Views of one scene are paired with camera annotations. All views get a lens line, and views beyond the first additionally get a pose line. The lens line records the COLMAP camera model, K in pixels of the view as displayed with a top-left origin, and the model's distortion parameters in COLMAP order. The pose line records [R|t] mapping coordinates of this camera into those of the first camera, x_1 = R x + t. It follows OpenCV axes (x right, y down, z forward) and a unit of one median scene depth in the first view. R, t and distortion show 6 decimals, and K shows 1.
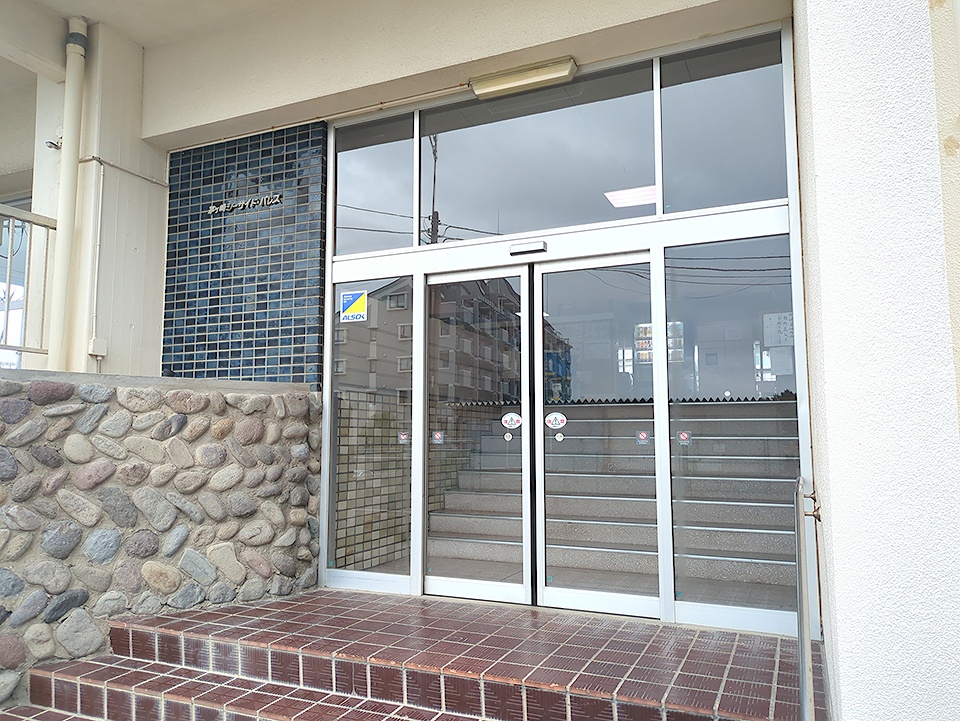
lens RADIAL K [[712.4, 0, 480.0], [0, 712.4, 360.5], [0, 0, 1]] dist [0.010197, 0.003165]
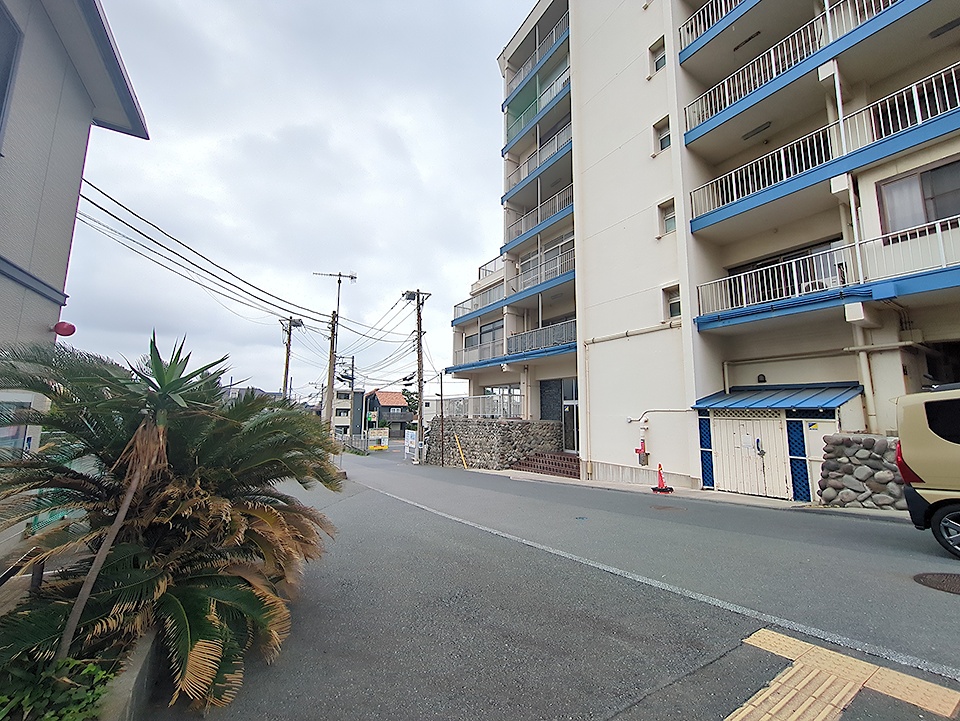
lens RADIAL K [[376.7, 0, 482.1], [0, 376.7, 359.6], [0, 0, 1]] dist [0.000941, 0.000226]
pose [[0.830281, -0.064620, -0.553586, 1.206331], [0.048175, 0.997859, -0.044225, -0.443749], [0.555259, 0.010051, 0.831617, -2.470647]]
